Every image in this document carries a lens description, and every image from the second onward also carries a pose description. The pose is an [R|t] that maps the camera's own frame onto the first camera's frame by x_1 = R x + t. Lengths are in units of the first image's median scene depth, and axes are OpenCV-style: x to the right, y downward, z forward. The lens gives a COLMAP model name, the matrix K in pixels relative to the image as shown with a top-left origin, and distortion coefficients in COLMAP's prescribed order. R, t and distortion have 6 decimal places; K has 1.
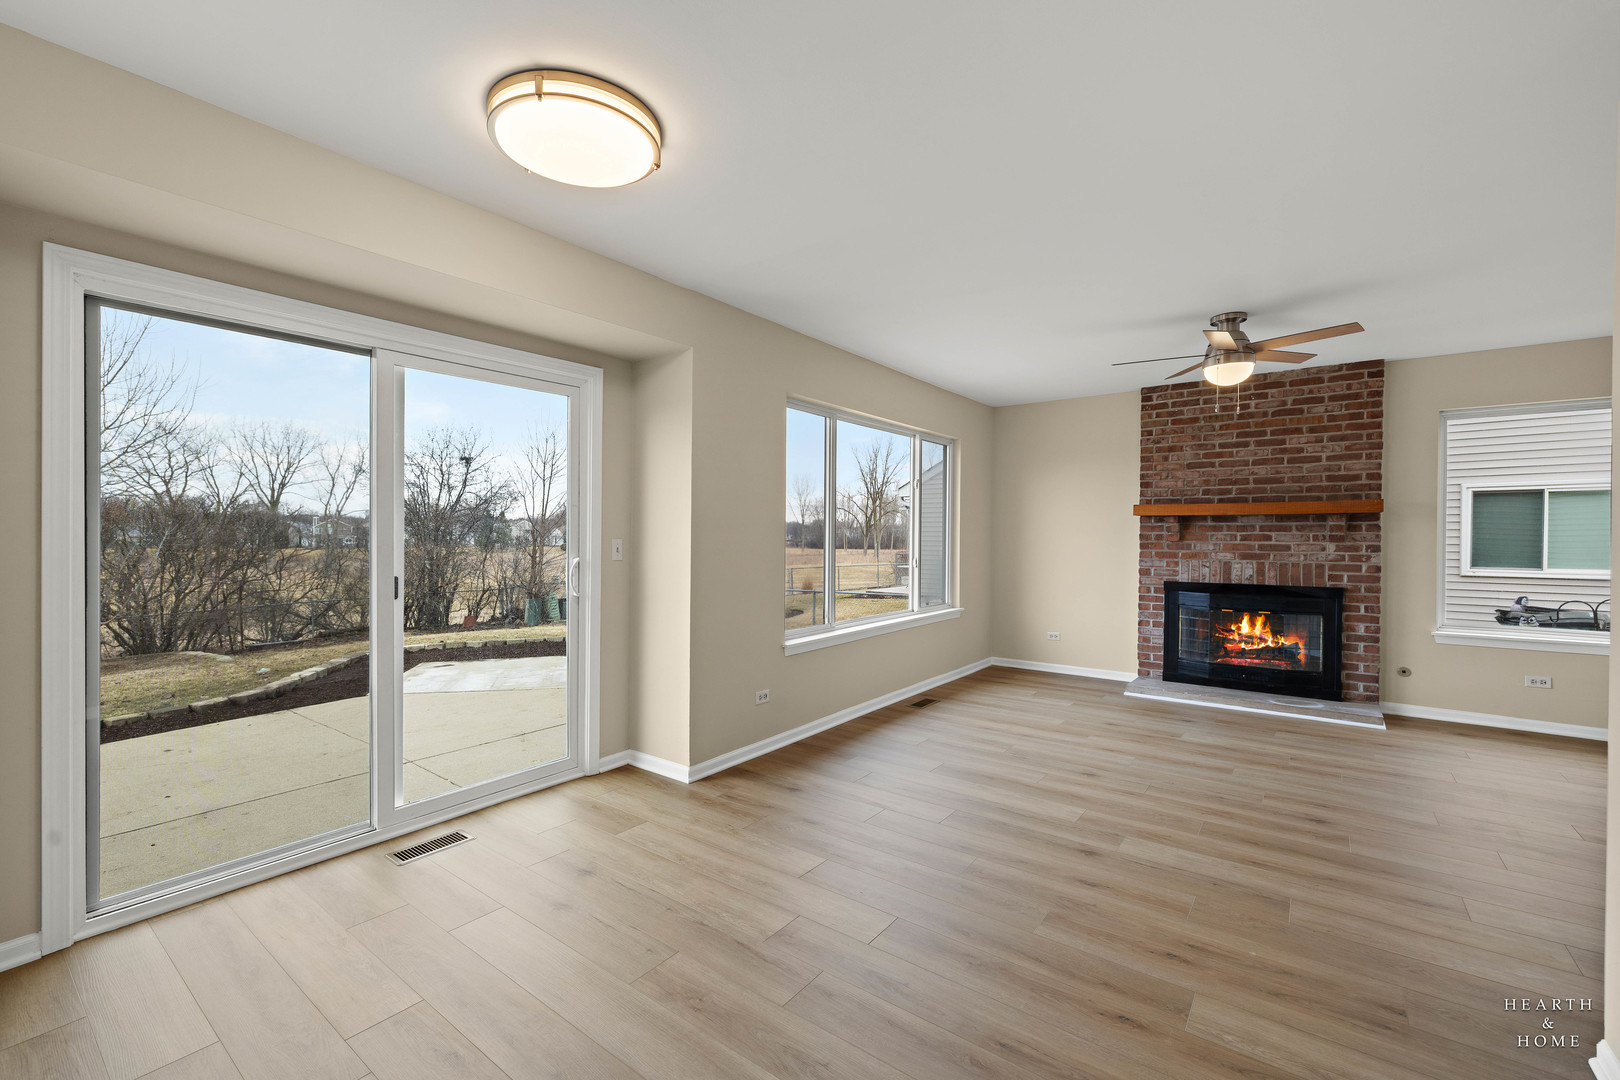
lens RADIAL K [[682.3, 0, 805.8], [0, 682.3, 544.9], [0, 0, 1]] dist [0.002384, -0.000467]
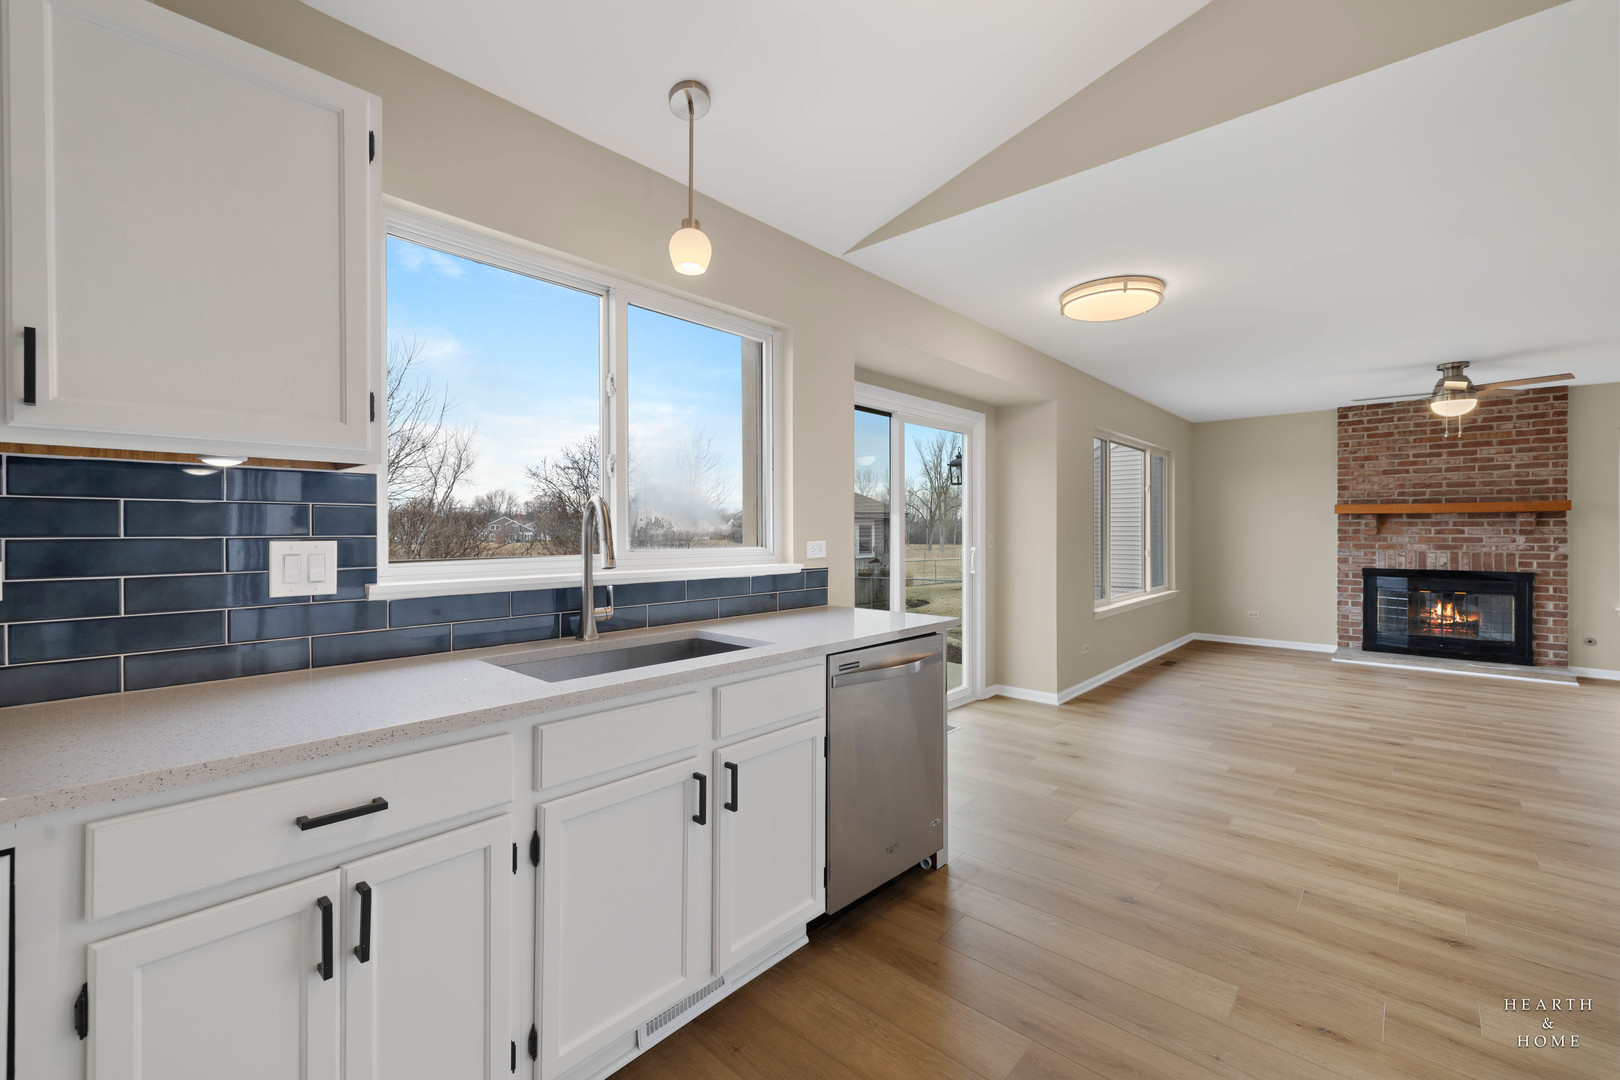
lens RADIAL K [[682.3, 0, 799.5], [0, 682.3, 529.5], [0, 0, 1]] dist [0.002384, -0.000467]
pose [[0.996115, -0.002903, -0.088011, -0.382424], [0.001588, 0.999886, -0.015009, 0.002344], [0.088045, 0.014811, 0.996006, -0.308806]]
